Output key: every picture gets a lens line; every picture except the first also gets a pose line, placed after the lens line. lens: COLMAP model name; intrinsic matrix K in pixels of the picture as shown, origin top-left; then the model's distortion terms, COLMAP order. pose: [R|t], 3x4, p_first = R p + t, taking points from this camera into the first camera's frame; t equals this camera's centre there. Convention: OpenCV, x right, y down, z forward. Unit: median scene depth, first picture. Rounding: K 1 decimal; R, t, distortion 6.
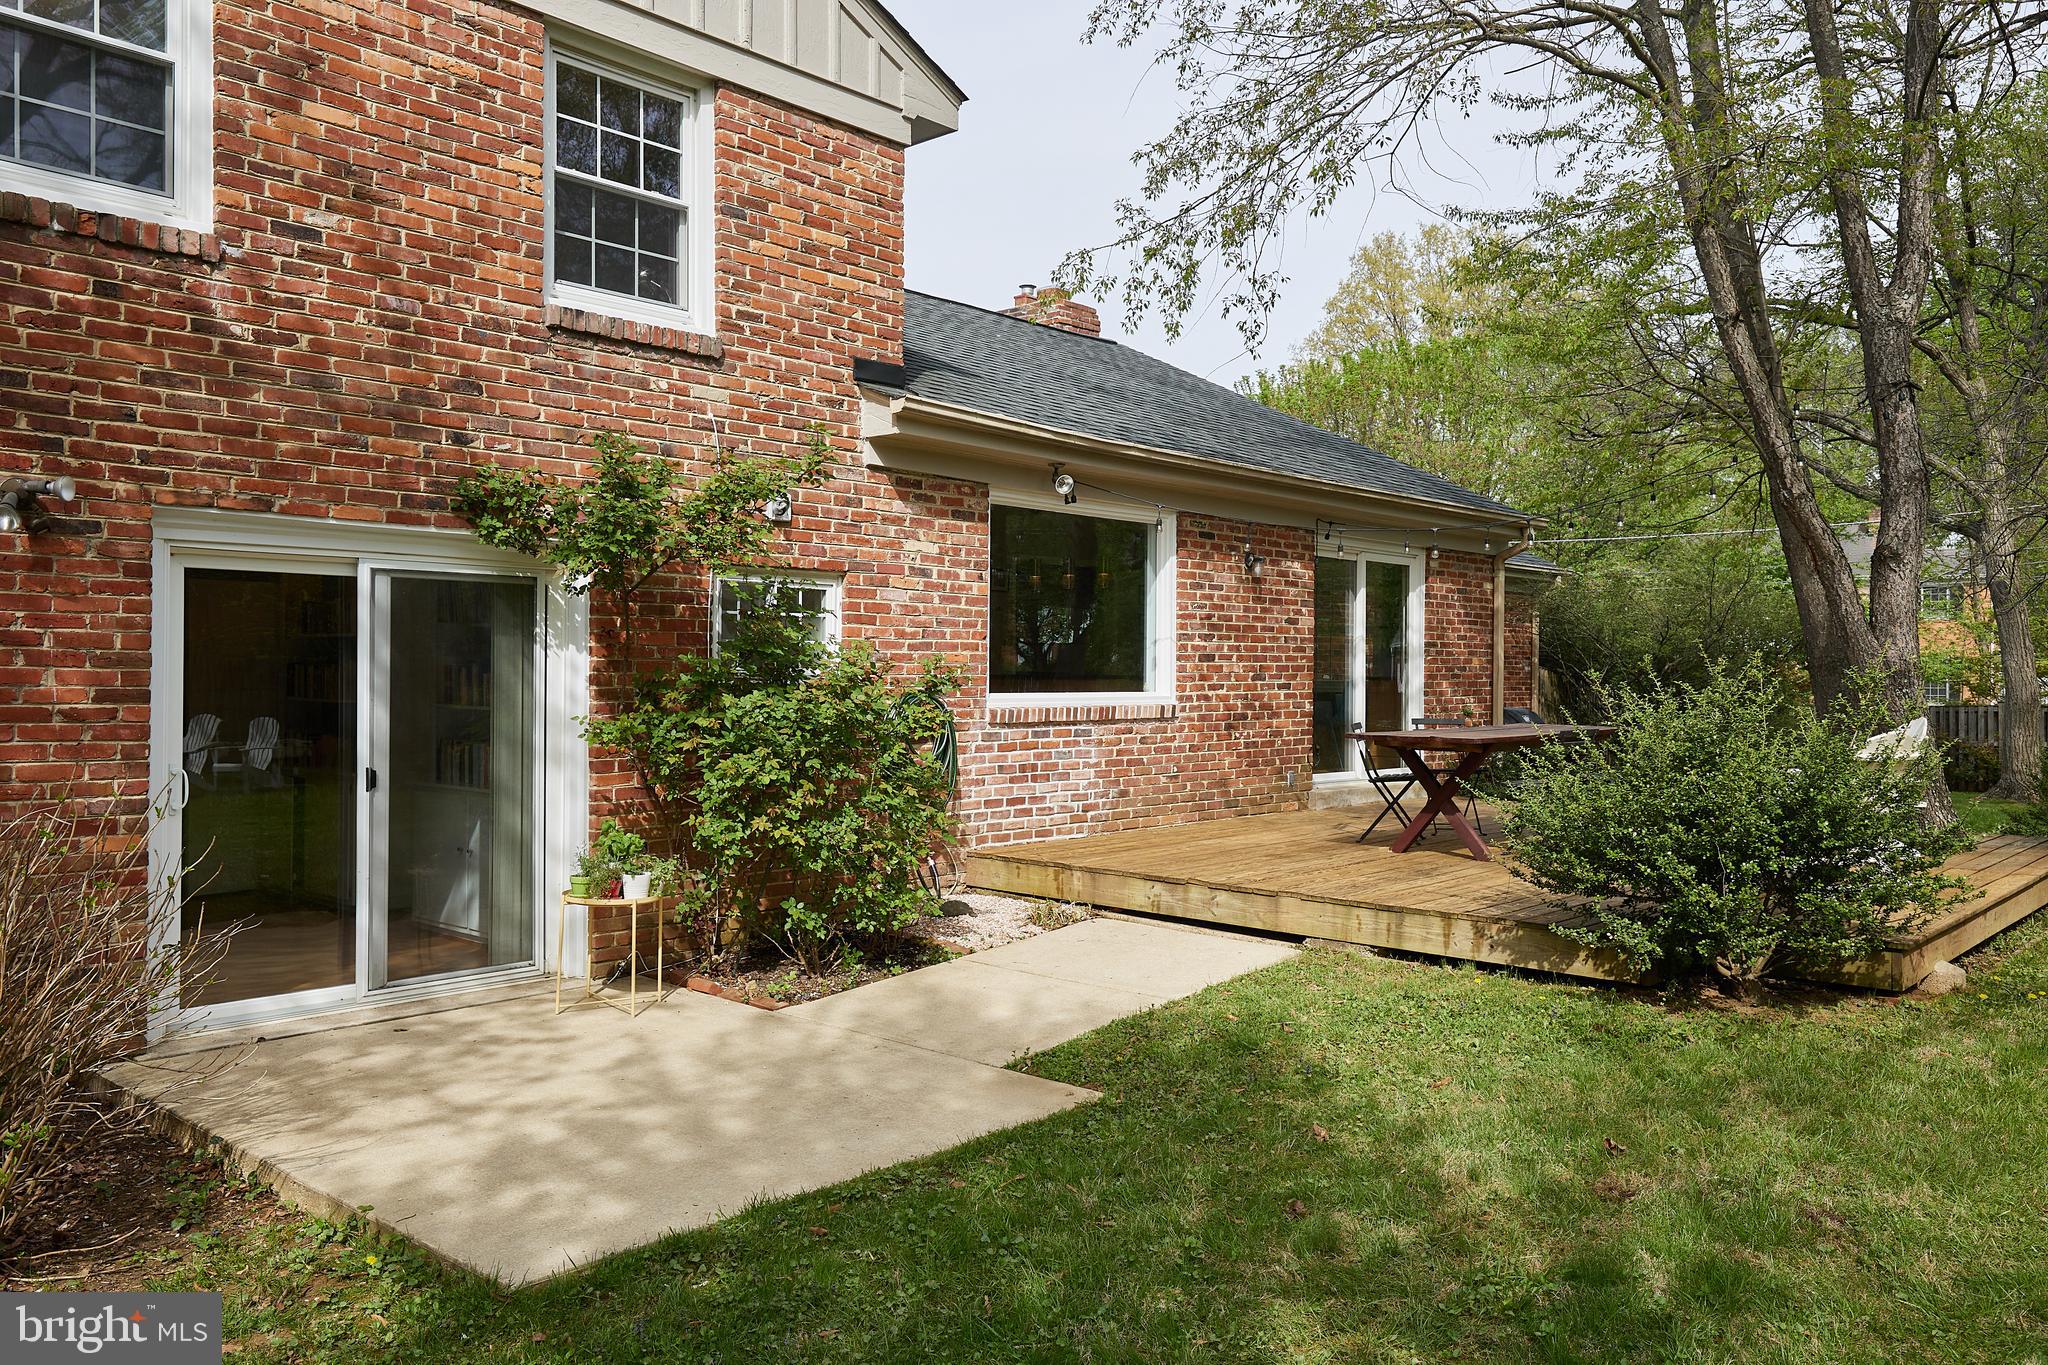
lens RADIAL K [[1578.1, 0, 1023.2], [0, 1578.1, 685.2], [0, 0, 1]] dist [0.011111, 0.004080]
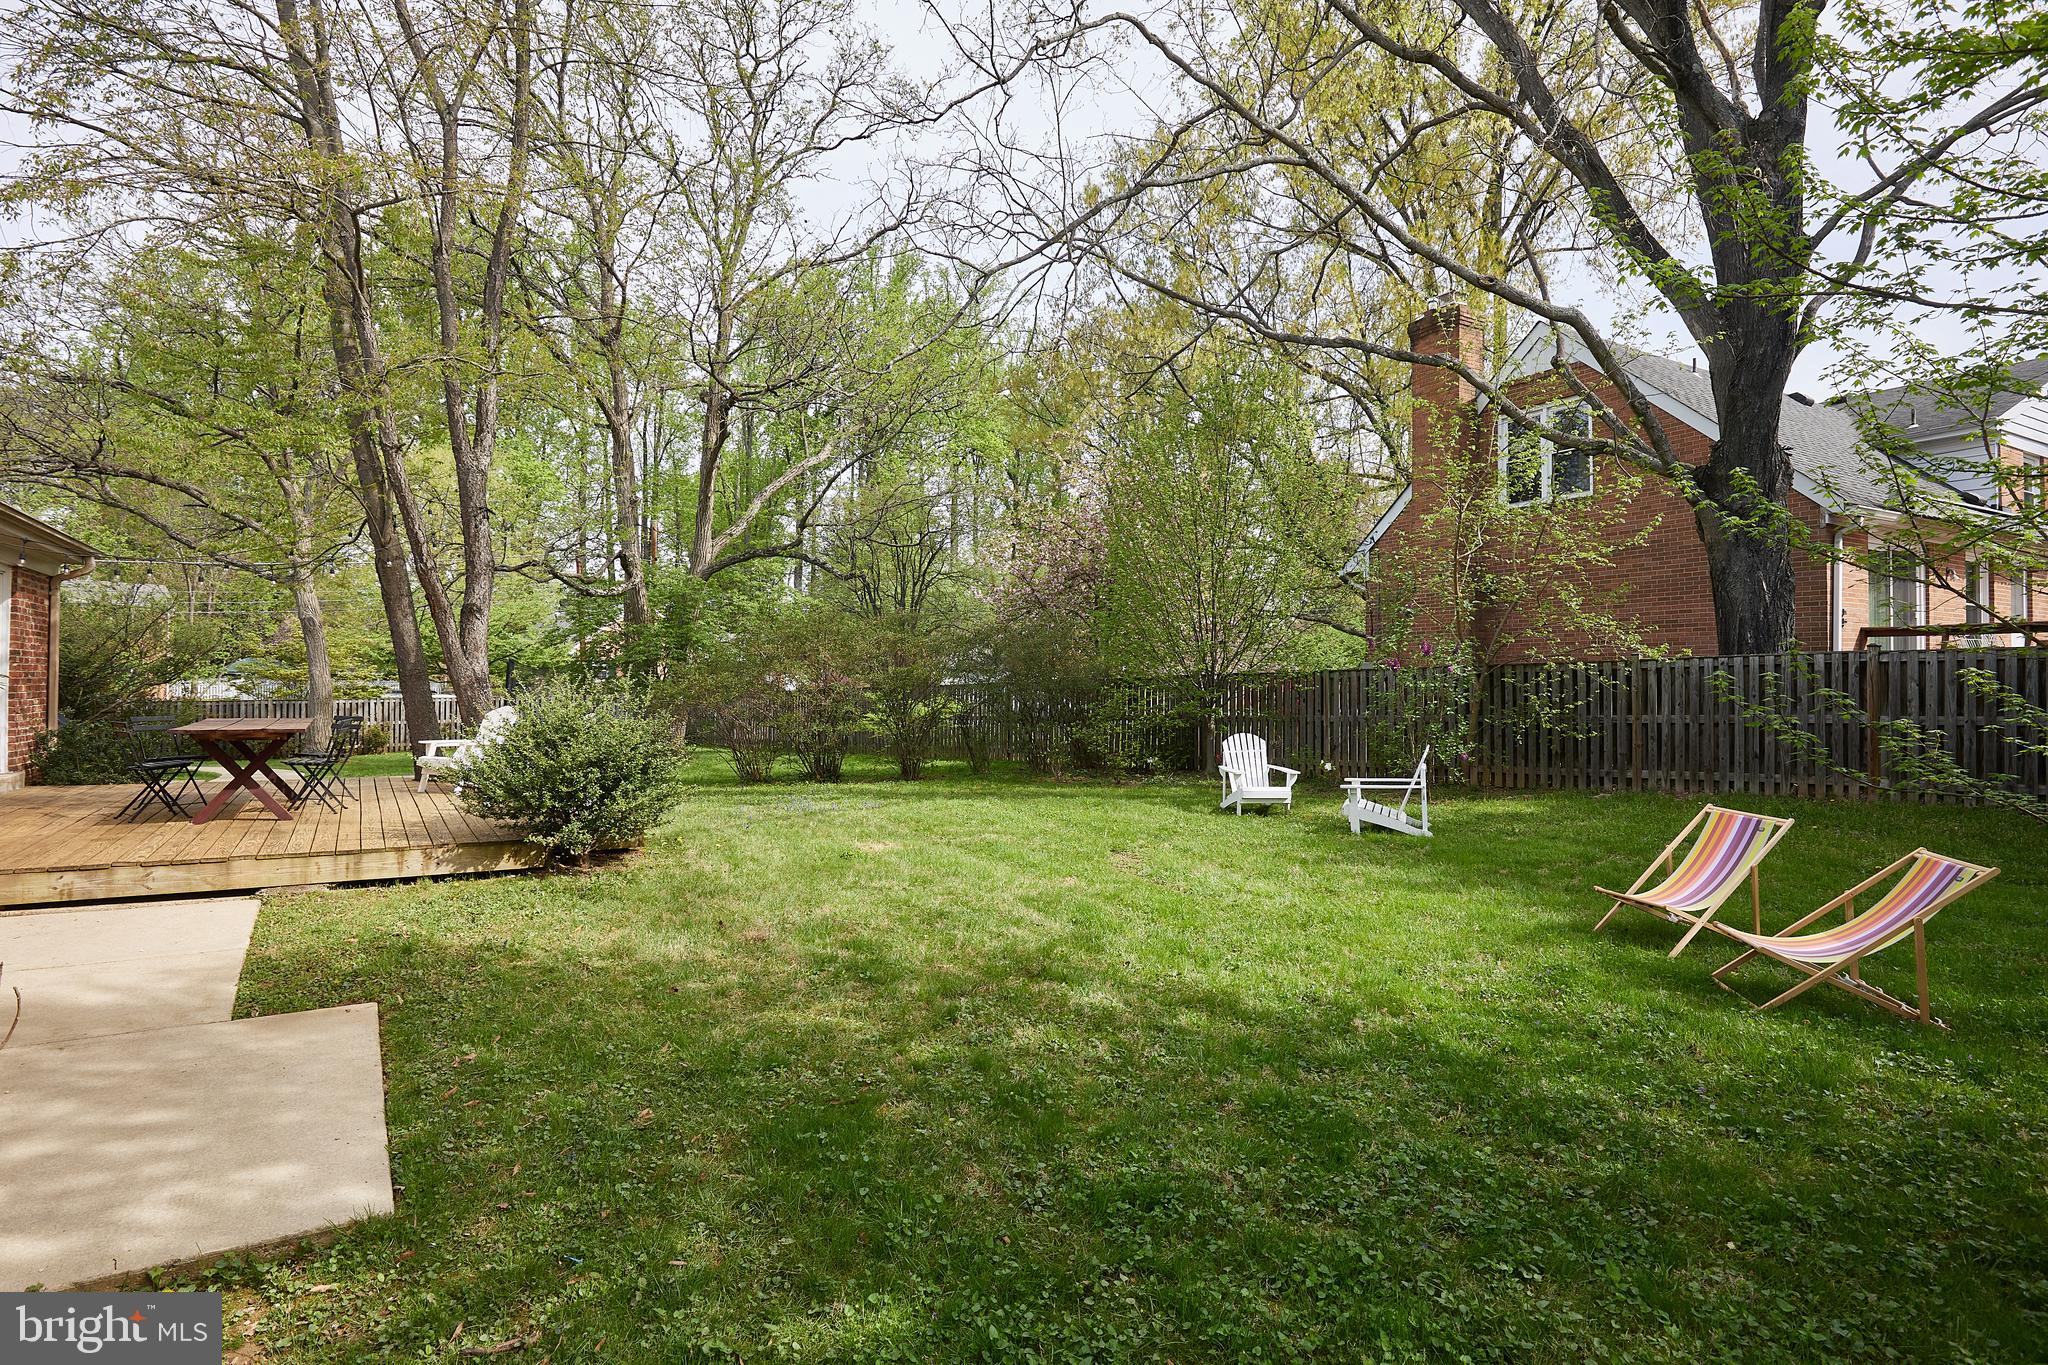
lens RADIAL K [[1114.4, 0, 1022.8], [0, 1114.4, 680.5], [0, 0, 1]] dist [-0.002105, -0.000336]
pose [[0.240392, 0.000171, 0.970676, -0.522699], [0.002148, 0.999997, -0.000708, -0.005840], [-0.970673, 0.002256, 0.240391, 0.181364]]
